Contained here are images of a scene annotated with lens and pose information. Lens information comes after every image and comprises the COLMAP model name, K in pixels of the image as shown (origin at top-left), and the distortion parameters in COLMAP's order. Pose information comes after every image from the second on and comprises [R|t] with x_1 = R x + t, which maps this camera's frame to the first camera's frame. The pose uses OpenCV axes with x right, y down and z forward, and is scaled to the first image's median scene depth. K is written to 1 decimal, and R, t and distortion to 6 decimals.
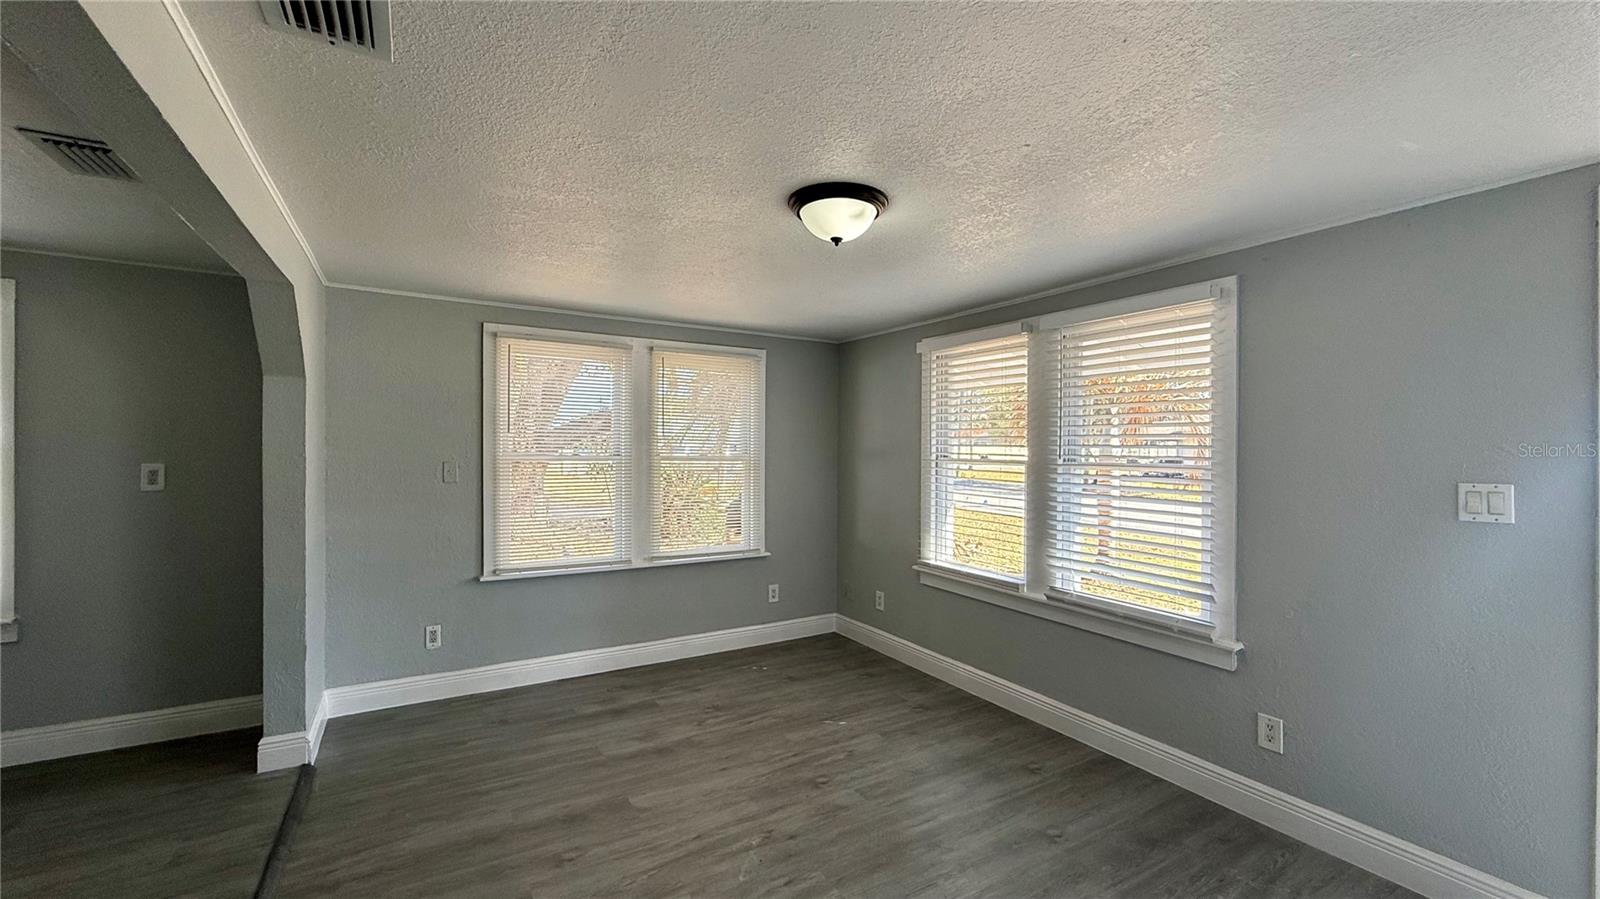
lens RADIAL K [[635.2, 0, 794.0], [0, 635.2, 448.3], [0, 0, 1]] dist [0.000367, -0.000197]
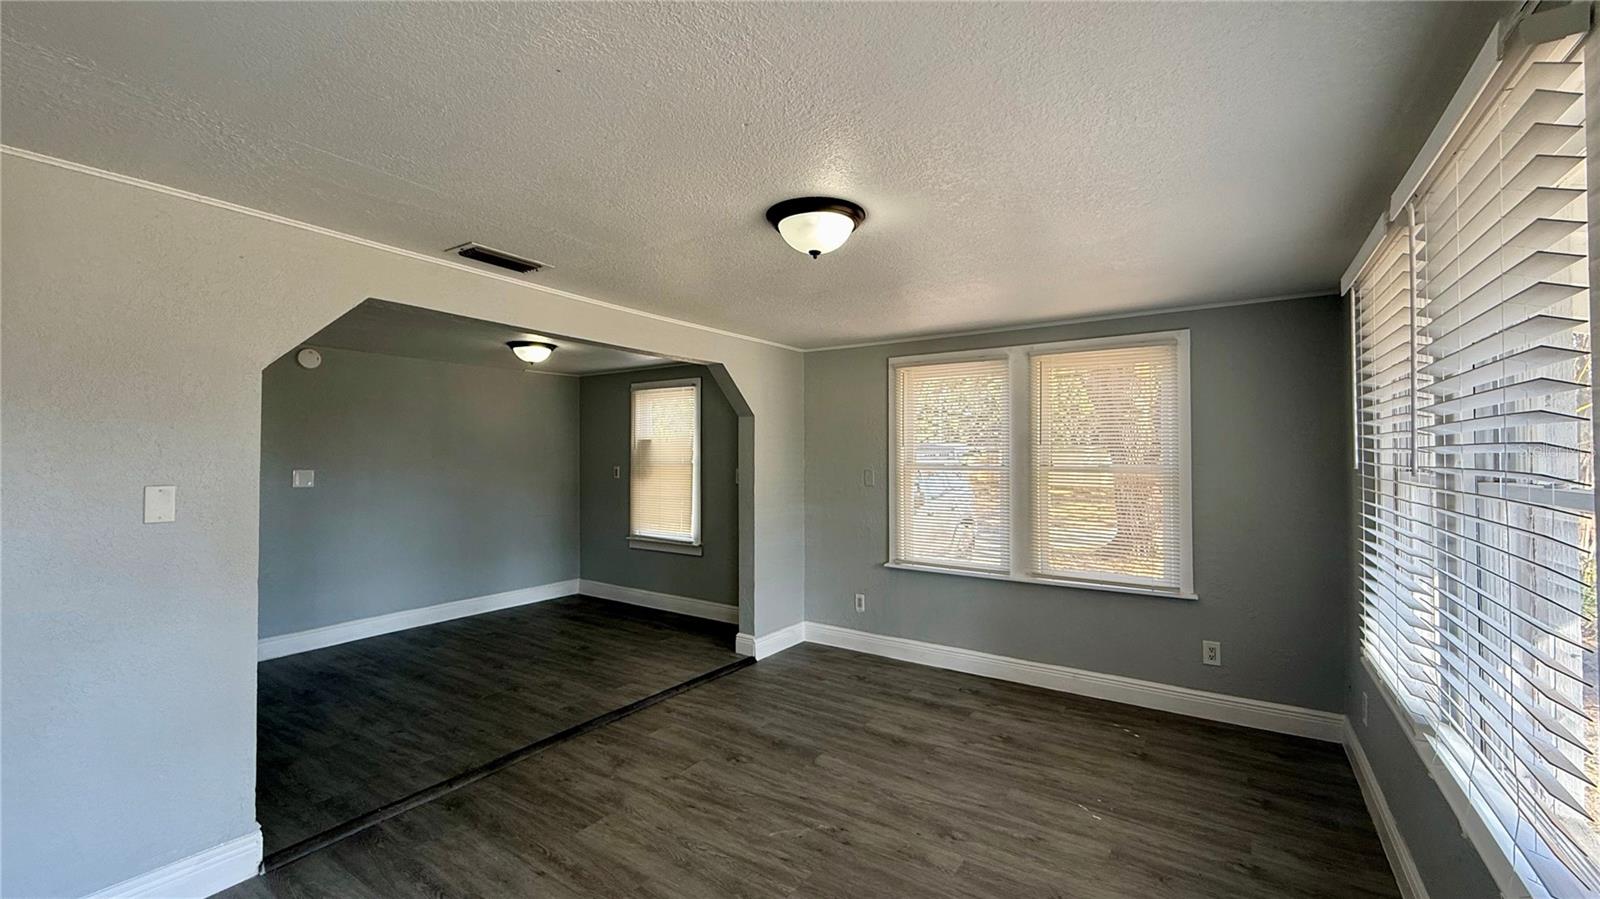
lens RADIAL K [[635.2, 0, 794.0], [0, 635.2, 448.3], [0, 0, 1]] dist [0.000367, -0.000197]
pose [[0.425343, -0.019688, -0.904818, 0.570801], [0.005410, 0.999801, -0.019212, 0.001257], [0.905016, 0.003277, 0.425365, 0.315913]]
